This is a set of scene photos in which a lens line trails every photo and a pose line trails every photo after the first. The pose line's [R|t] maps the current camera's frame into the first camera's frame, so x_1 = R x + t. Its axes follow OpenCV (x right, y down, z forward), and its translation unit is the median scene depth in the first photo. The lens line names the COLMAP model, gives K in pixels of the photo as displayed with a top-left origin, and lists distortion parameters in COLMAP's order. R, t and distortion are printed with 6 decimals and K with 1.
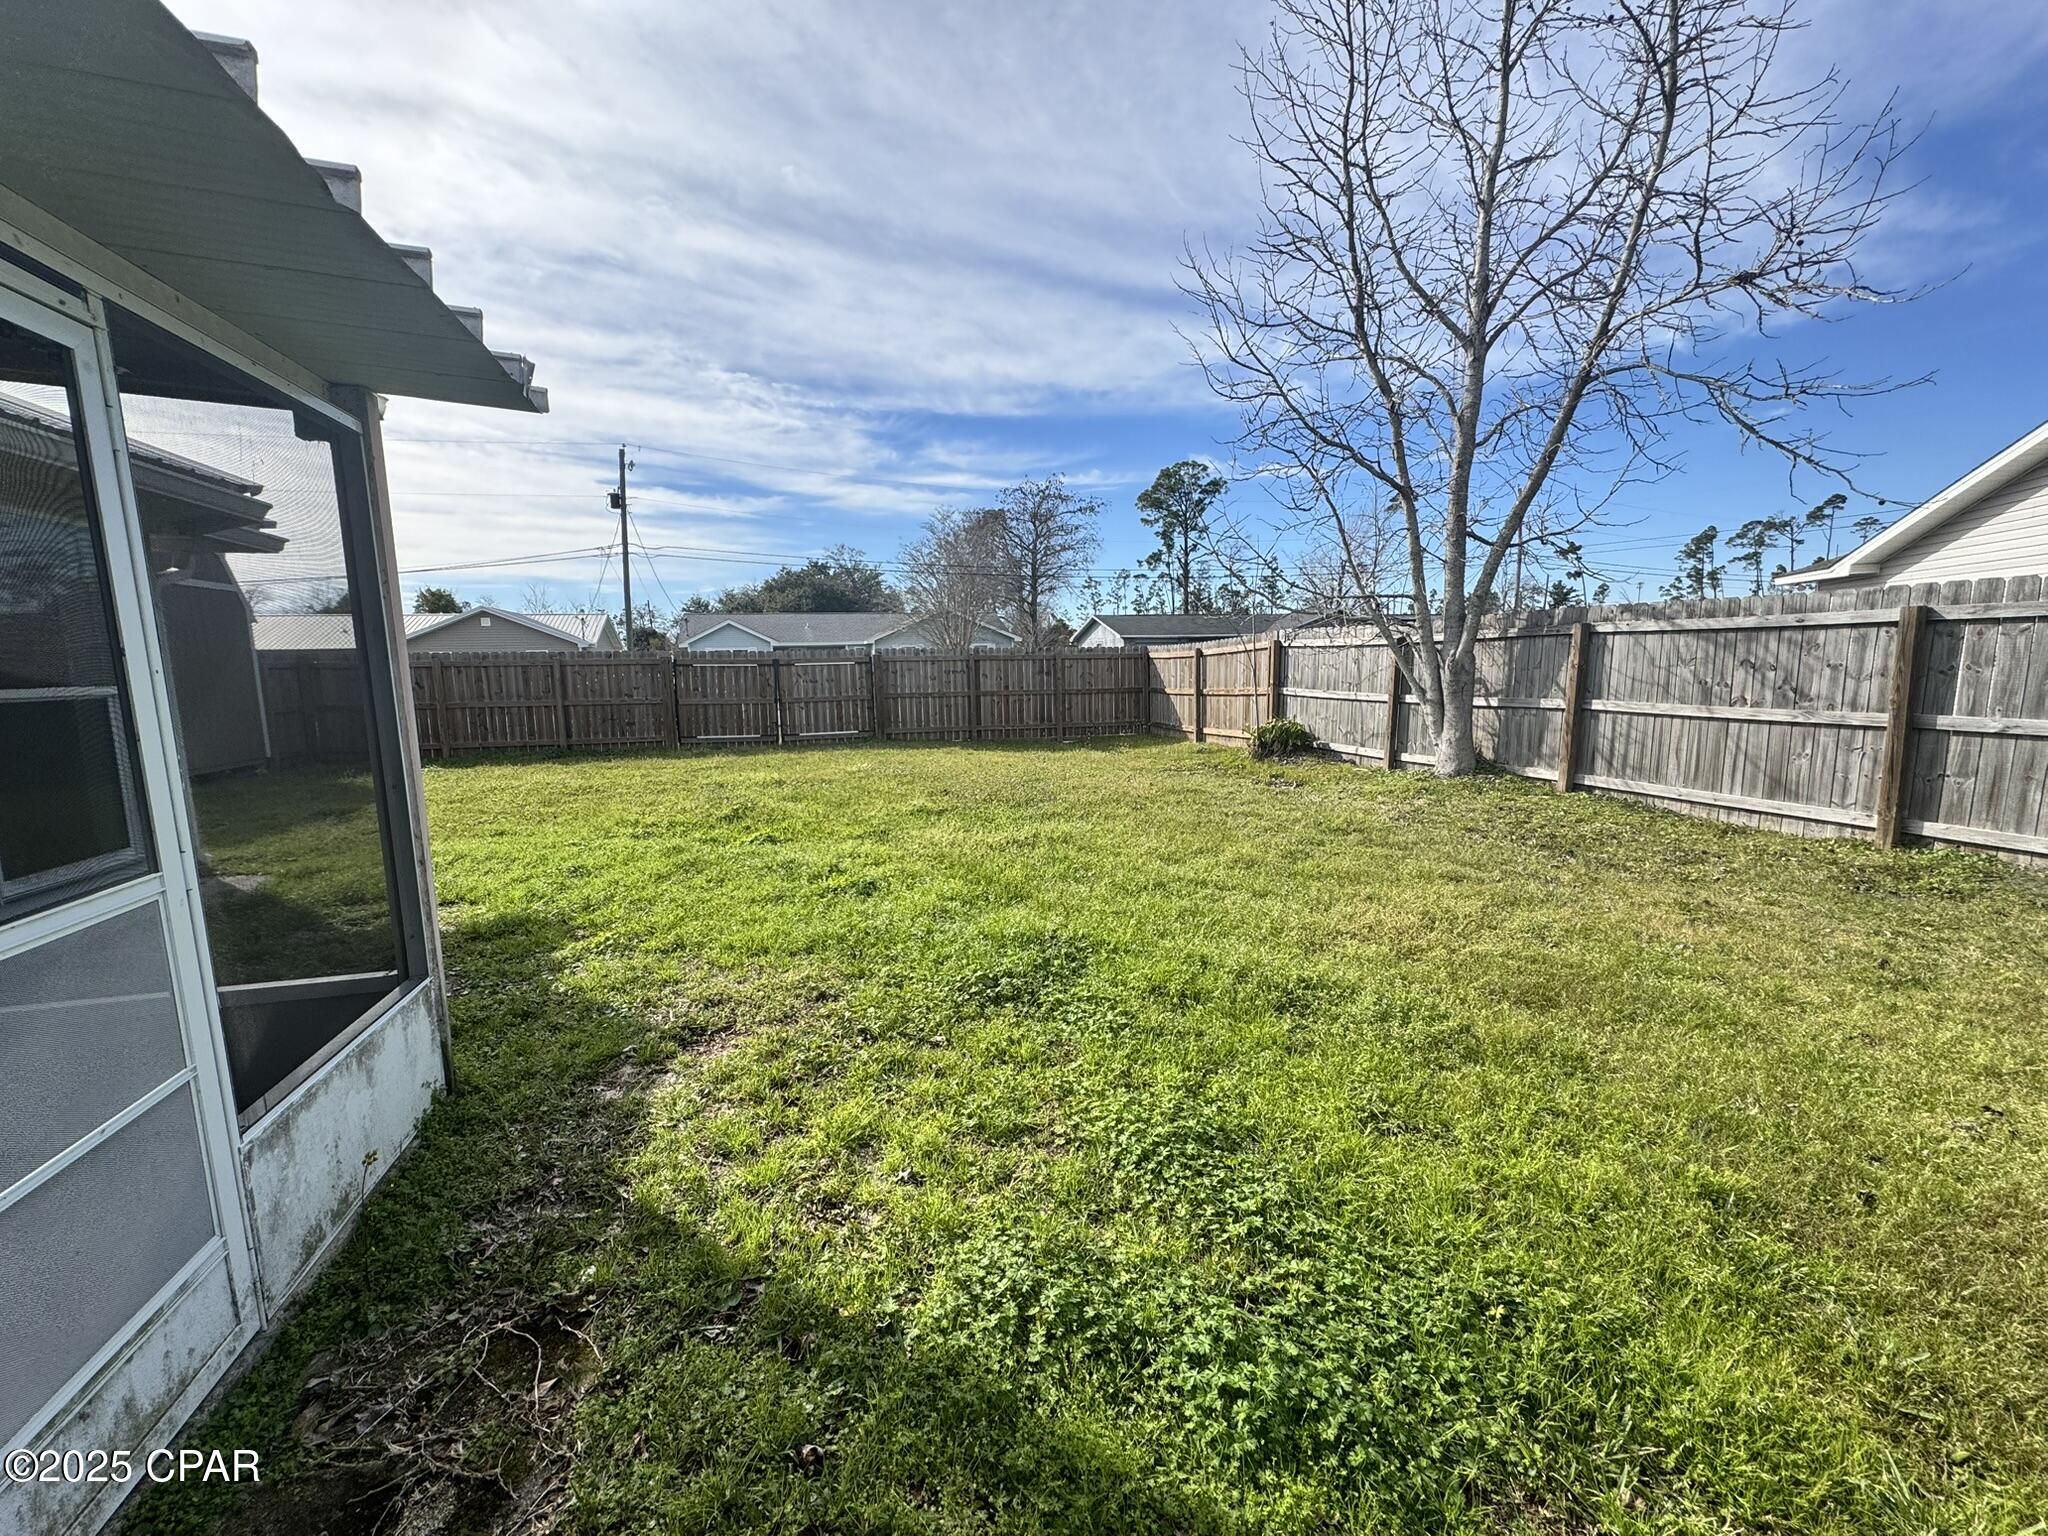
lens RADIAL K [[814.2, 0, 1020.6], [0, 814.2, 766.2], [0, 0, 1]] dist [-0.002351, 0.000500]
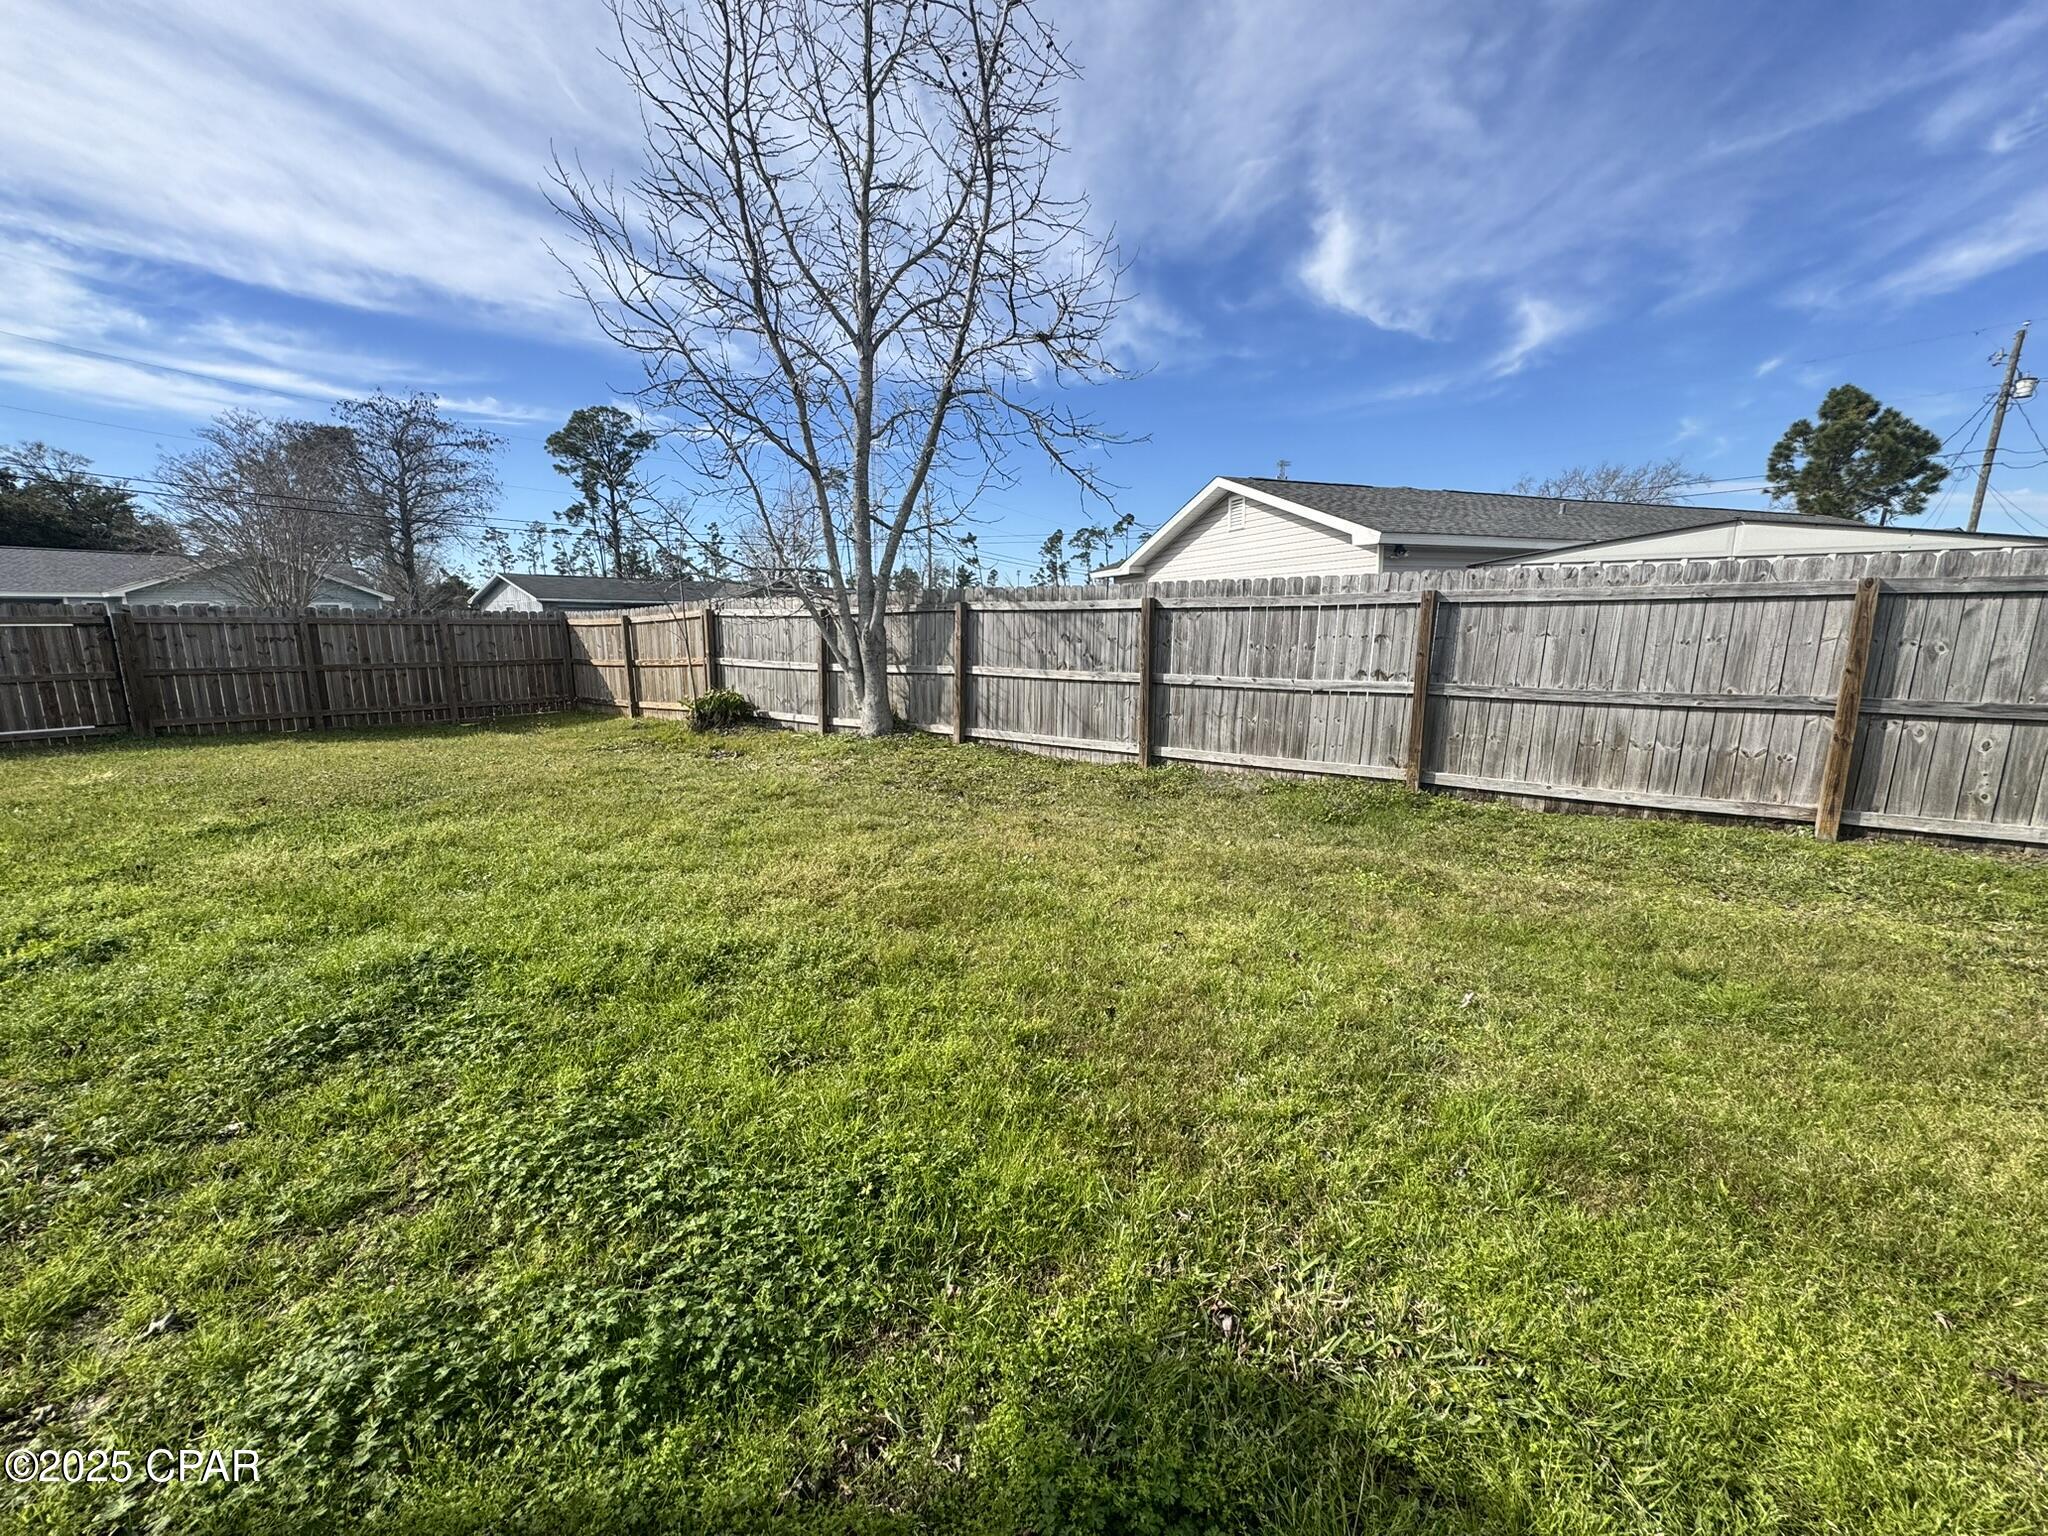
lens RADIAL K [[814.2, 0, 1020.6], [0, 814.2, 766.2], [0, 0, 1]] dist [-0.002351, 0.000500]
pose [[0.799249, -0.085769, 0.594848, 0.030774], [0.064018, 0.996283, 0.057634, 0.001952], [-0.597581, -0.007983, 0.801769, -0.018843]]
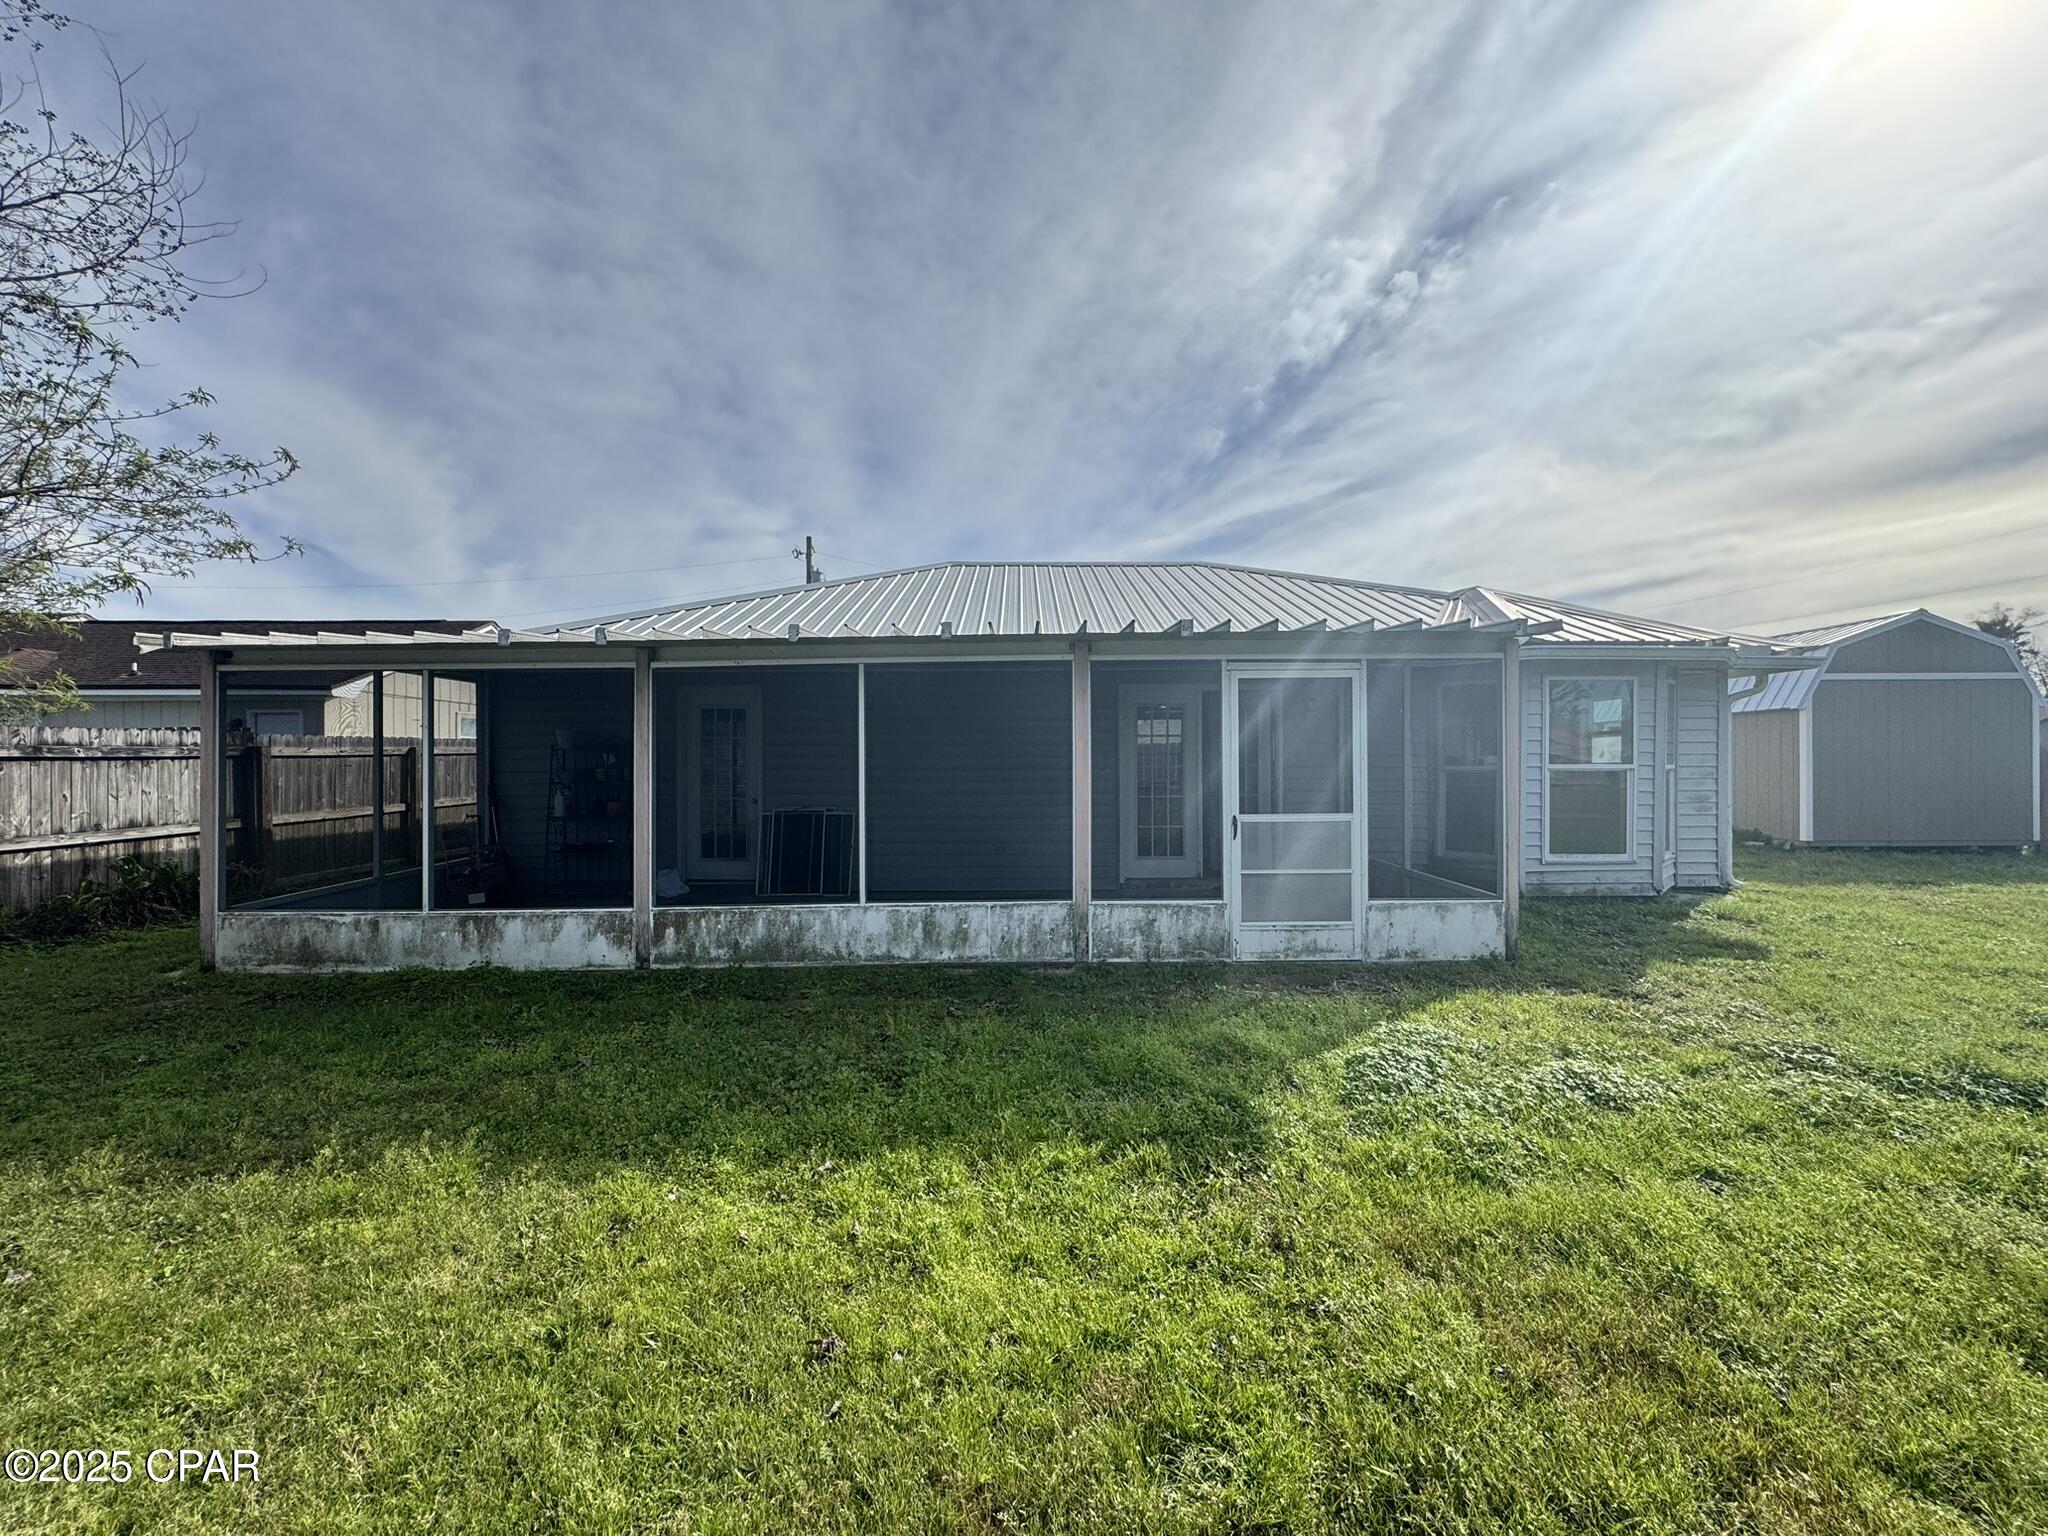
lens RADIAL K [[814.2, 0, 1020.6], [0, 814.2, 766.2], [0, 0, 1]] dist [-0.002351, 0.000500]
pose [[-0.271652, 0.024403, -0.962086, 0.677508], [-0.116159, 0.991539, 0.057949, -0.026867], [0.955360, 0.127497, -0.266519, 0.123564]]
